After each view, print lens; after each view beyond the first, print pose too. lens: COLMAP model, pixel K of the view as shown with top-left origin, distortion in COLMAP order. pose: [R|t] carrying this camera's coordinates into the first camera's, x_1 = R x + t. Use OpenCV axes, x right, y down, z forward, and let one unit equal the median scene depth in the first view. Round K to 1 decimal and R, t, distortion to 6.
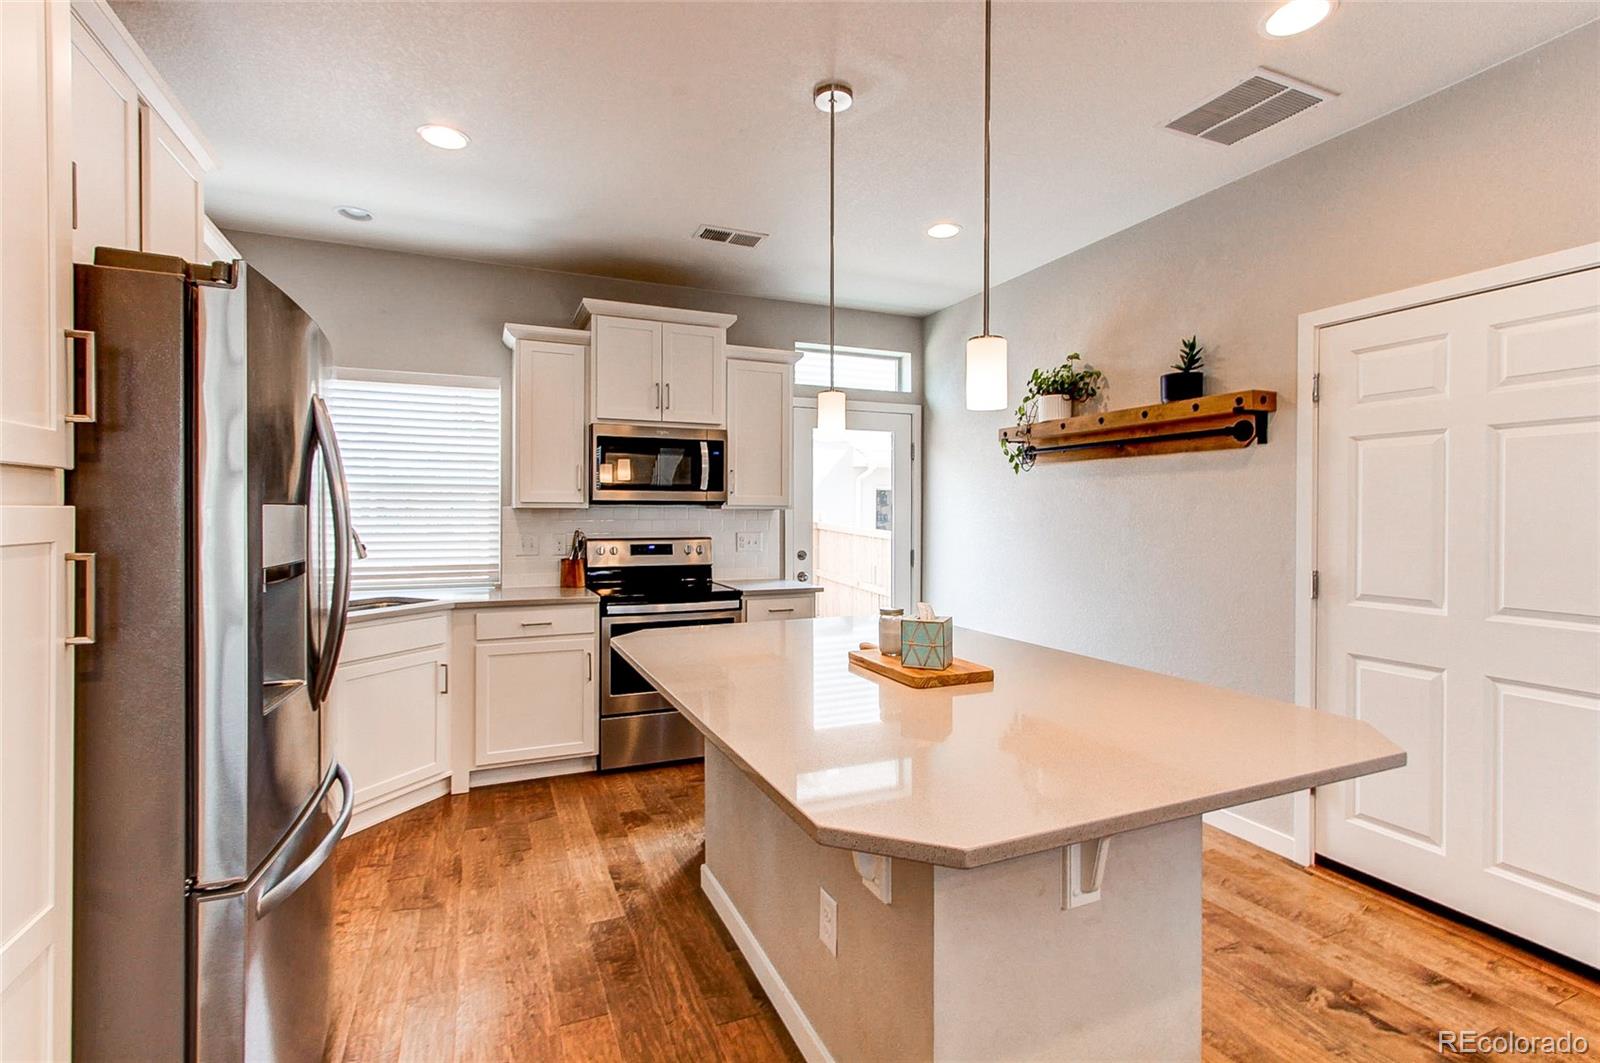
lens RADIAL K [[741.0, 0, 800.1], [0, 741.0, 515.9], [0, 0, 1]] dist [-0.001705, -0.000236]
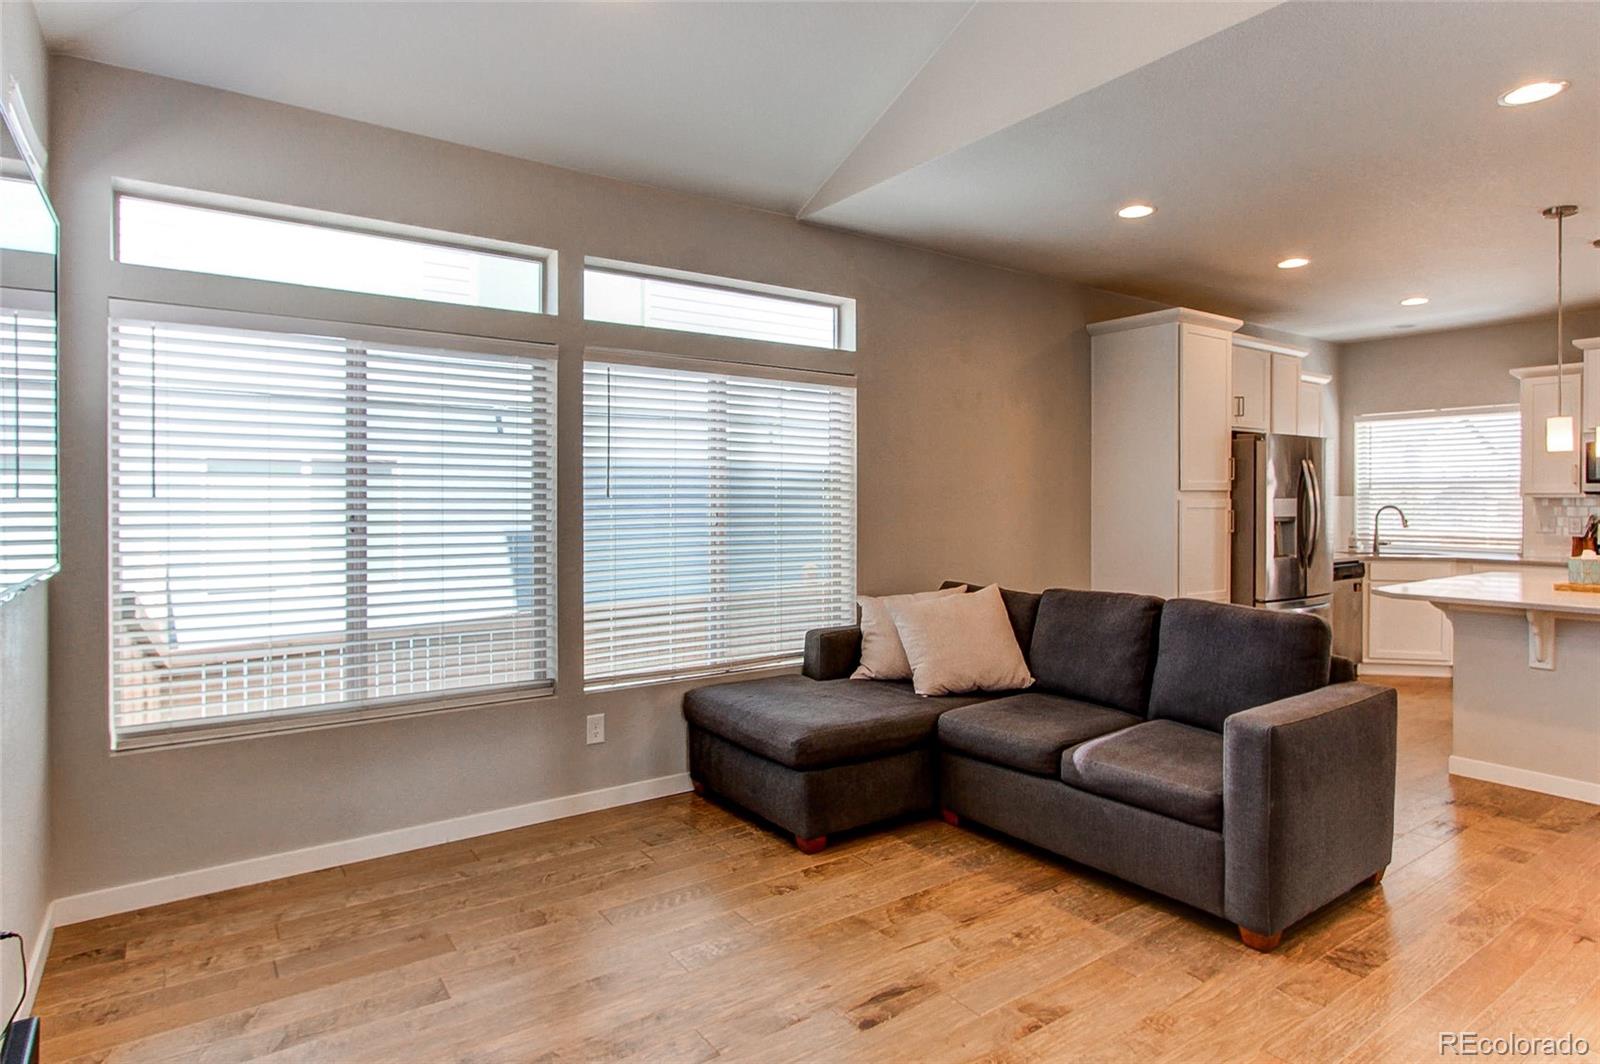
lens RADIAL K [[876.2, 0, 793.1], [0, 876.2, 504.3], [0, 0, 1]] dist [-0.004212, -0.000309]
pose [[0.201818, 0.003561, -0.979417, 0.935674], [-0.004845, 0.999985, 0.002637, 0.004462], [0.979411, 0.004213, 0.201832, -0.673480]]
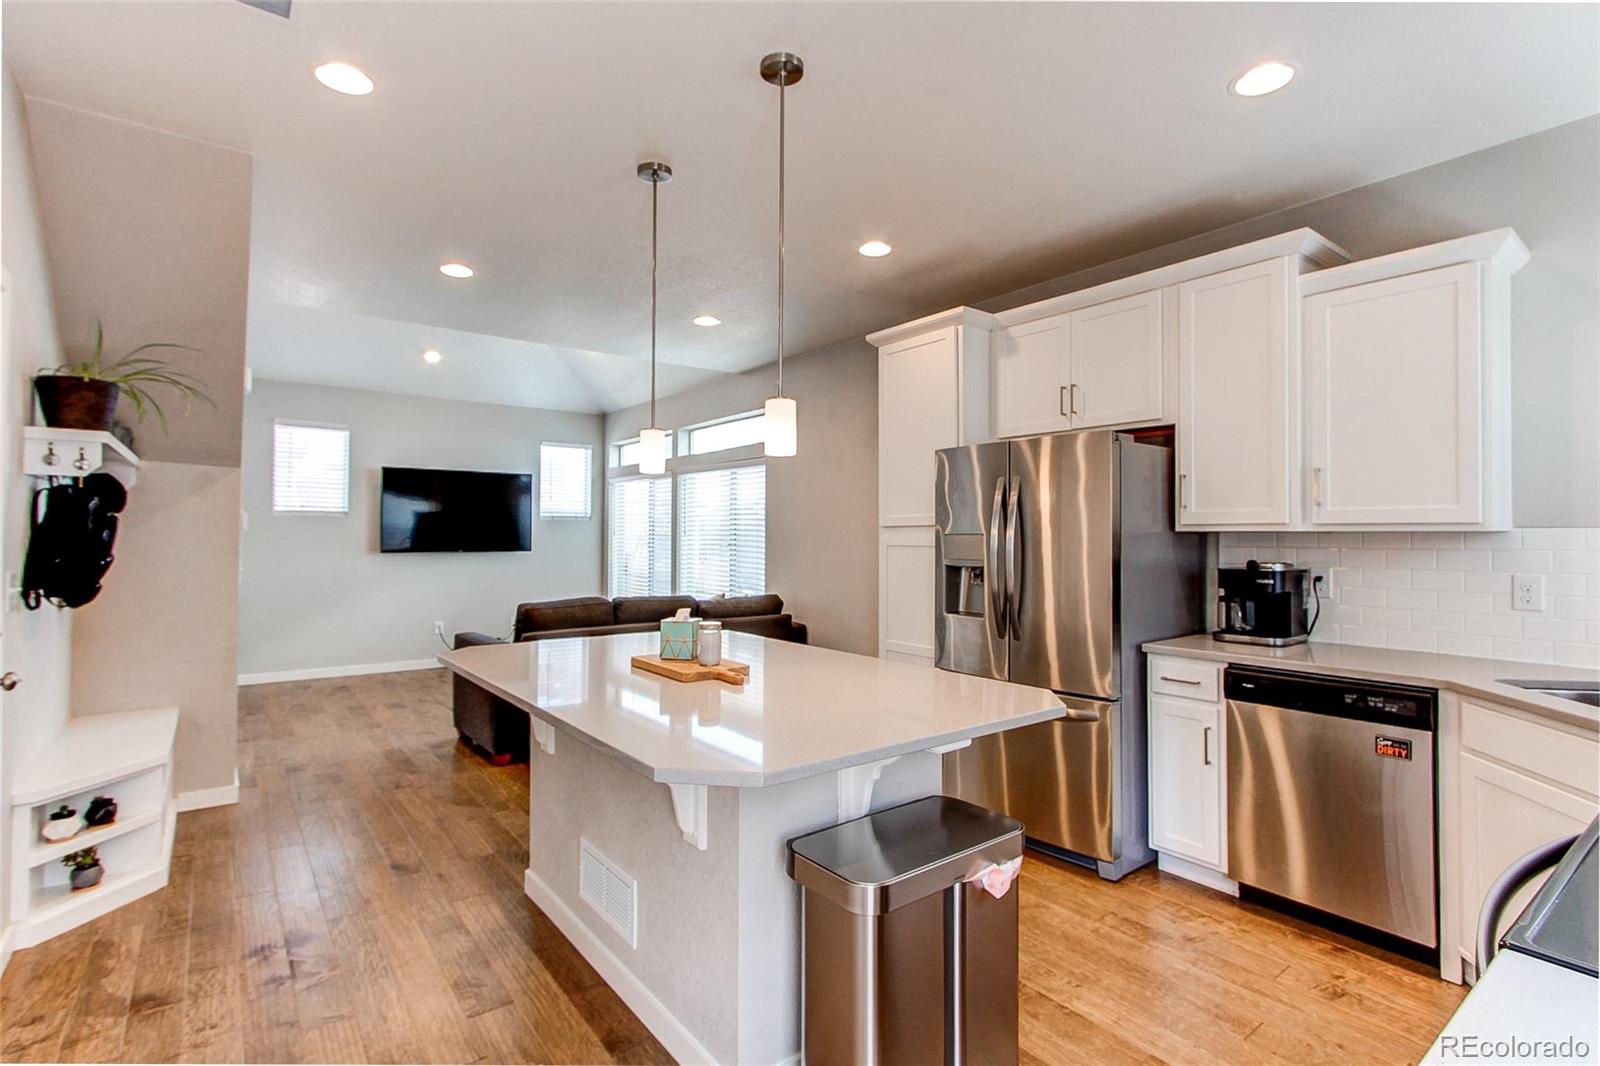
lens RADIAL K [[757.2, 0, 800.0], [0, 757.2, 533.0], [0, 0, 1]] dist [-0.000788, -0.000264]
pose [[-0.971514, -0.008244, -0.236839, 0.128870], [-0.008611, 0.999963, 0.000517, -0.007038], [0.236825, 0.002542, -0.971549, 1.142021]]
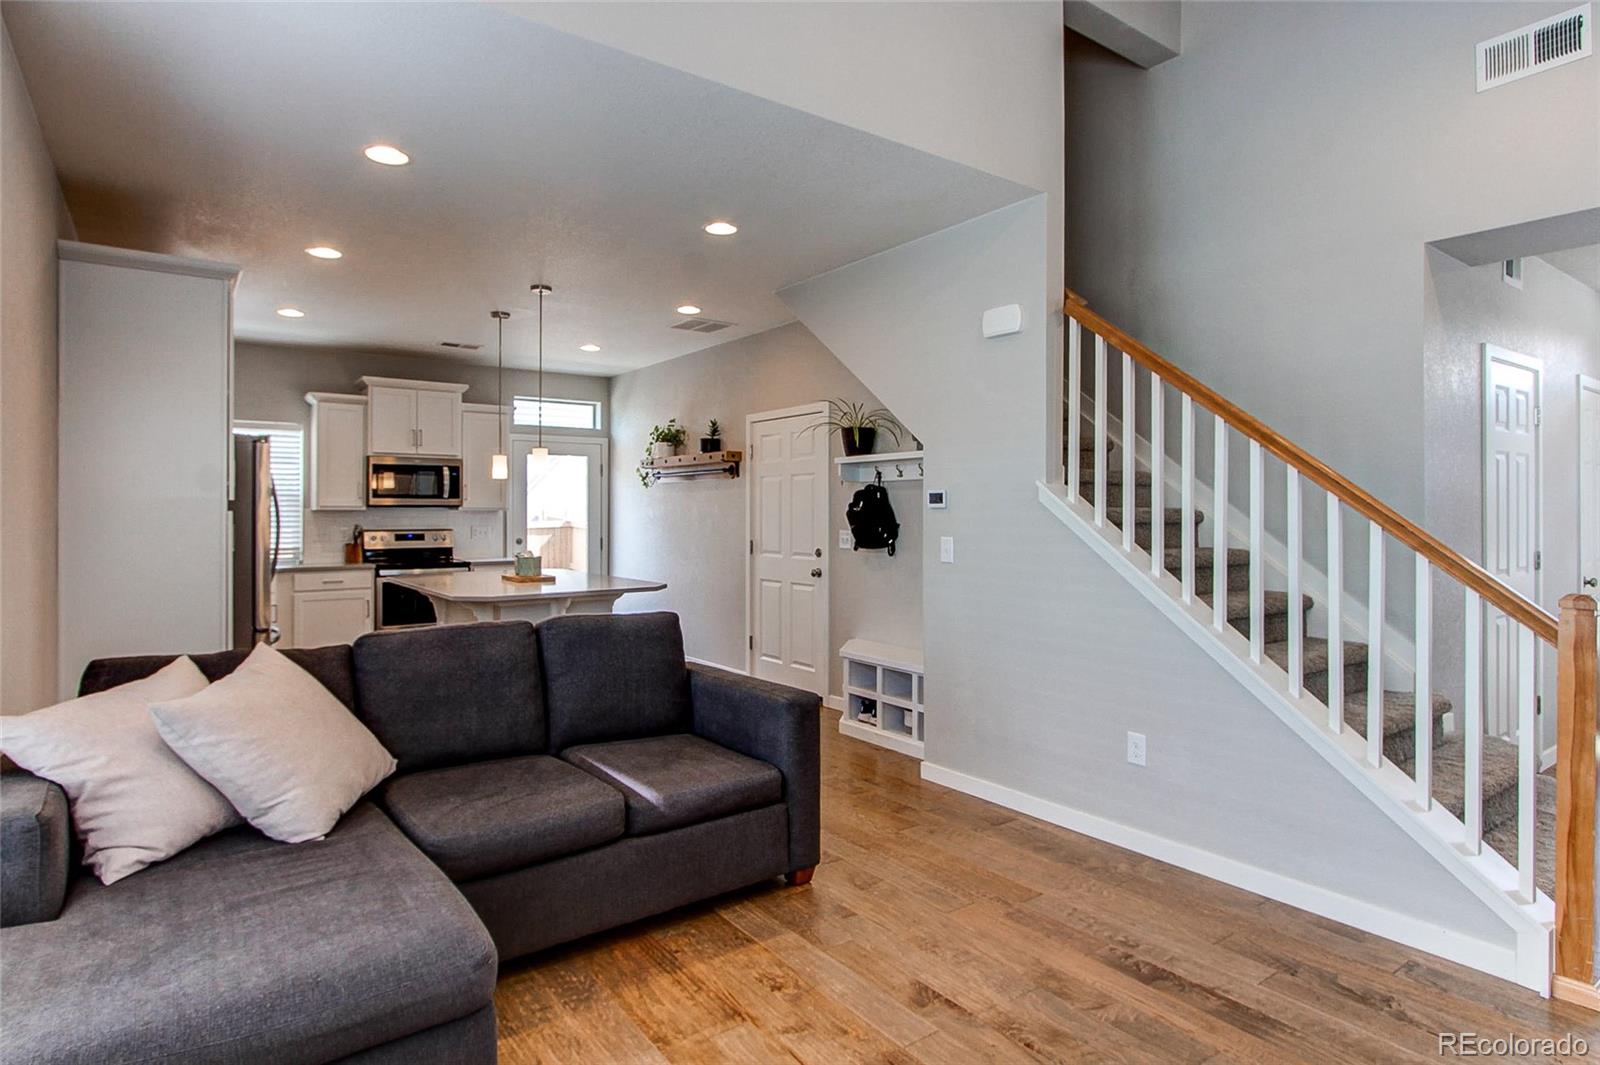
lens RADIAL K [[876.2, 0, 793.1], [0, 876.2, 504.8], [0, 0, 1]] dist [-0.004212, -0.000309]
pose [[0.977770, -0.000773, 0.209681, 0.202876], [0.003394, 0.999921, -0.012138, 0.004149], [-0.209655, 0.012579, 0.977695, -0.972382]]
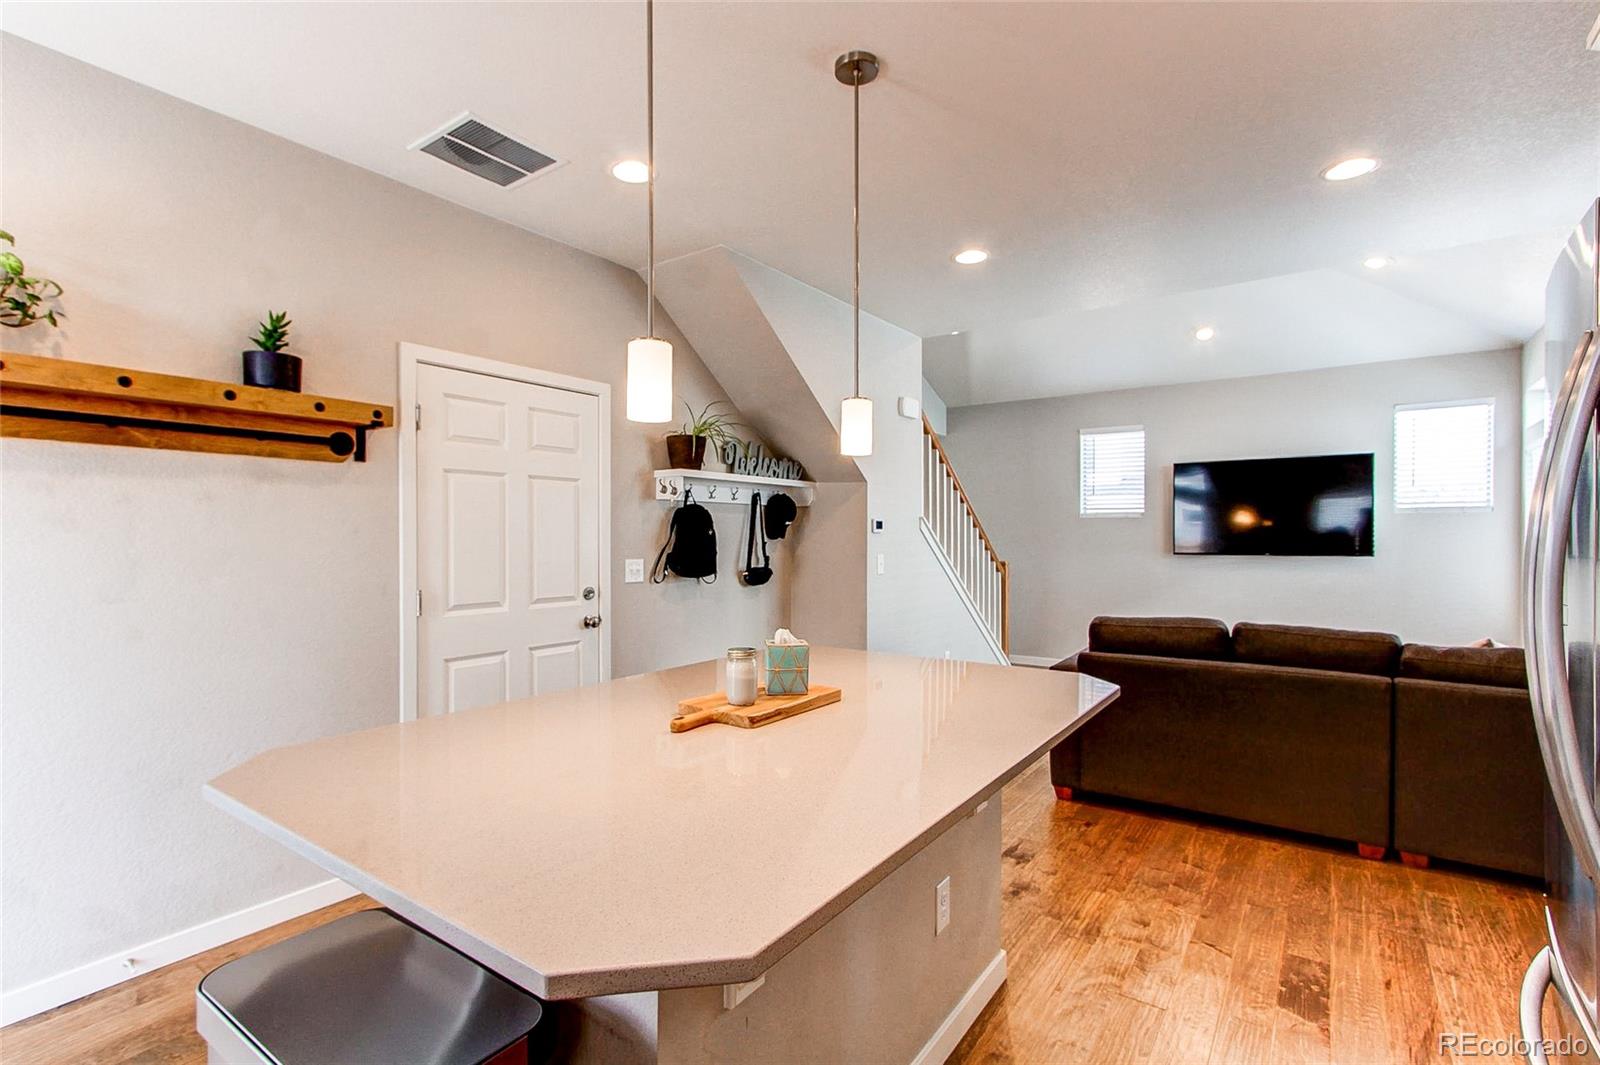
lens RADIAL K [[751.3, 0, 800.0], [0, 751.3, 532.5], [0, 0, 1]] dist [0.021256, -0.000074]
pose [[-0.515154, 0.002621, 0.857094, -0.350524], [0.003991, 0.999992, -0.000660, -0.003676], [-0.857088, 0.003080, -0.515160, 0.747093]]
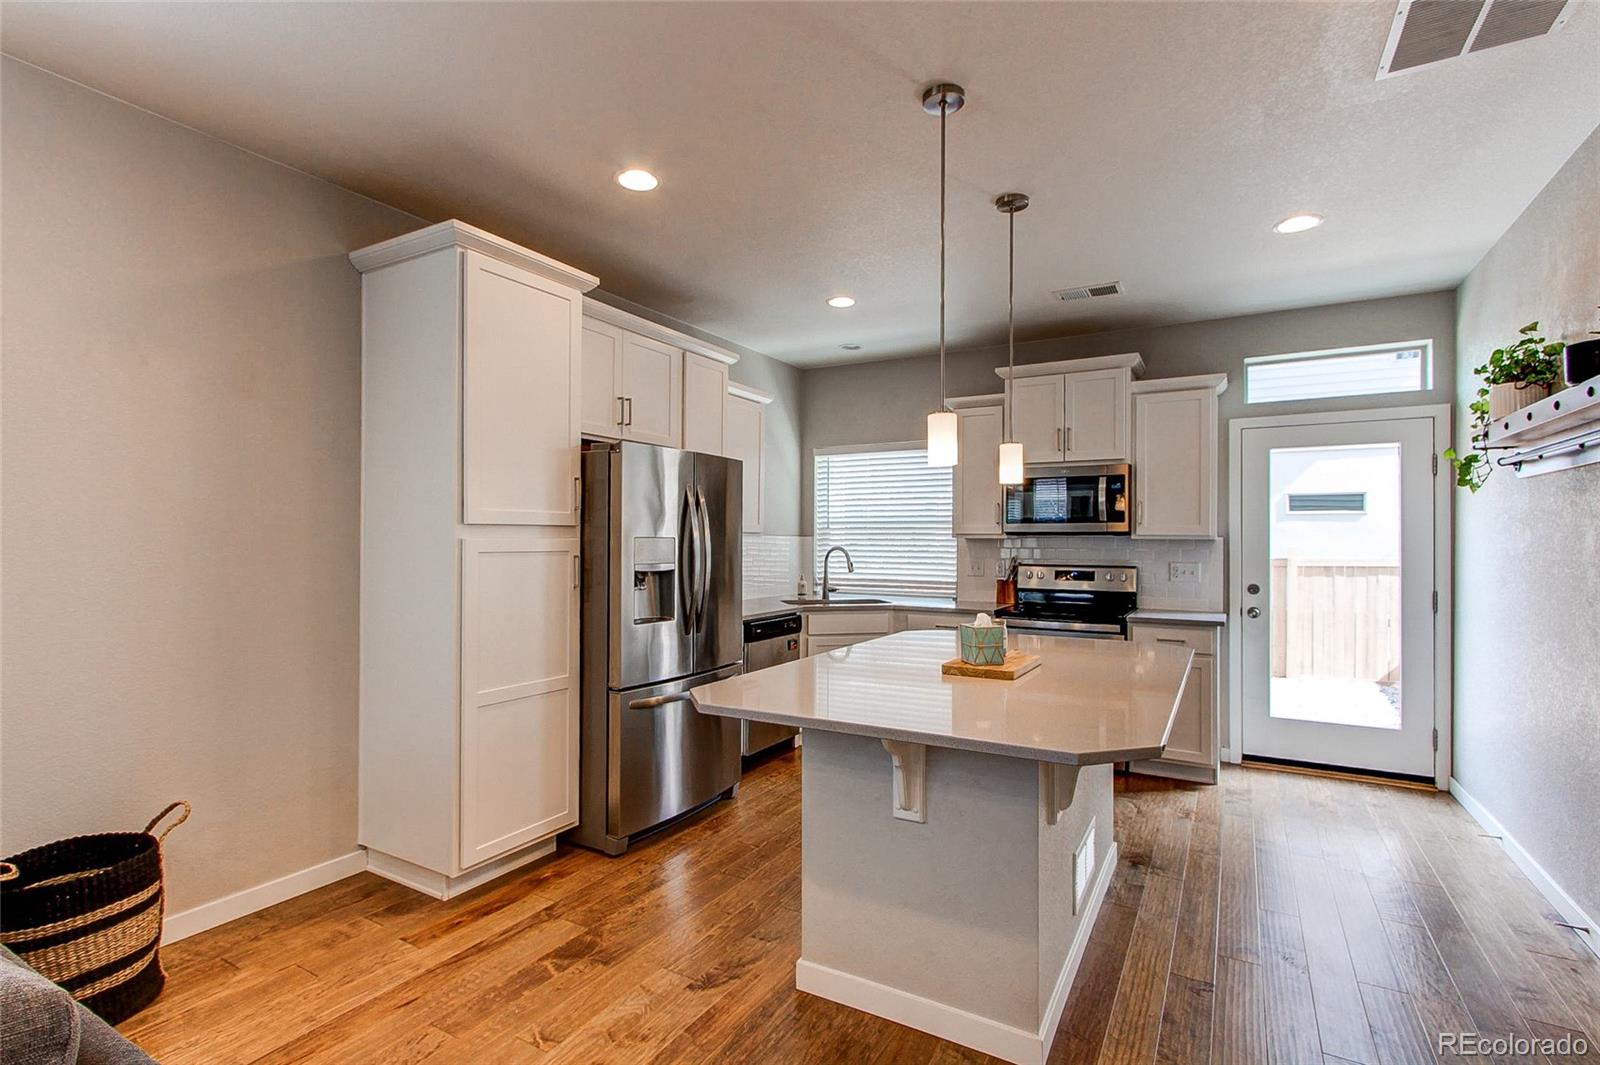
lens RADIAL K [[757.2, 0, 800.0], [0, 757.2, 532.5], [0, 0, 1]] dist [-0.000788, -0.000264]
pose [[0.594336, -0.008438, -0.804172, 0.510891], [-0.006084, 0.999869, -0.014988, 0.000421], [0.804193, 0.013800, 0.594207, -0.009922]]
